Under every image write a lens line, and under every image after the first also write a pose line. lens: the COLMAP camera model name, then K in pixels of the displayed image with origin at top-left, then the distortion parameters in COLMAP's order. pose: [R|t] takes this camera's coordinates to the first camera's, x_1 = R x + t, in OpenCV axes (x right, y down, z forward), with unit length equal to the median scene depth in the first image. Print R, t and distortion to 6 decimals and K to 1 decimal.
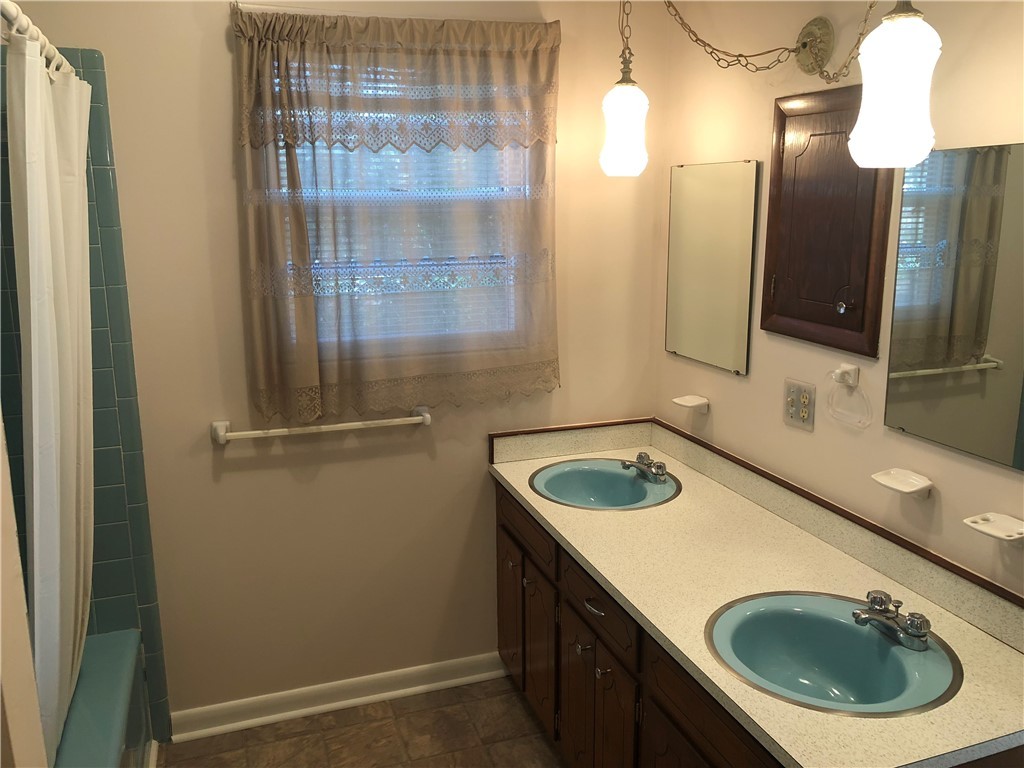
lens RADIAL K [[854.2, 0, 508.0], [0, 854.2, 372.3], [0, 0, 1]] dist [0.028038, -0.014030]
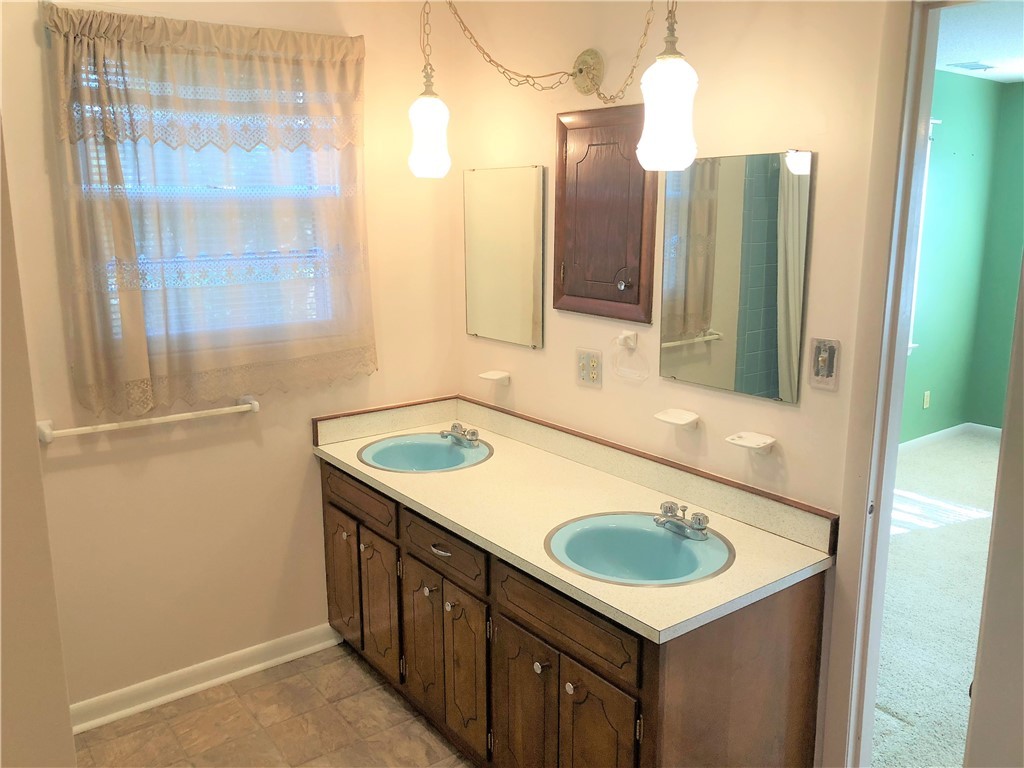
lens RADIAL K [[841.5, 0, 515.1], [0, 841.5, 375.5], [0, 0, 1]] dist [0.042904, -0.020985]
pose [[0.952452, -0.058776, 0.298964, -0.108325], [0.059571, 0.998203, 0.006461, 0.031964], [-0.298807, 0.011656, 0.954242, -0.095547]]
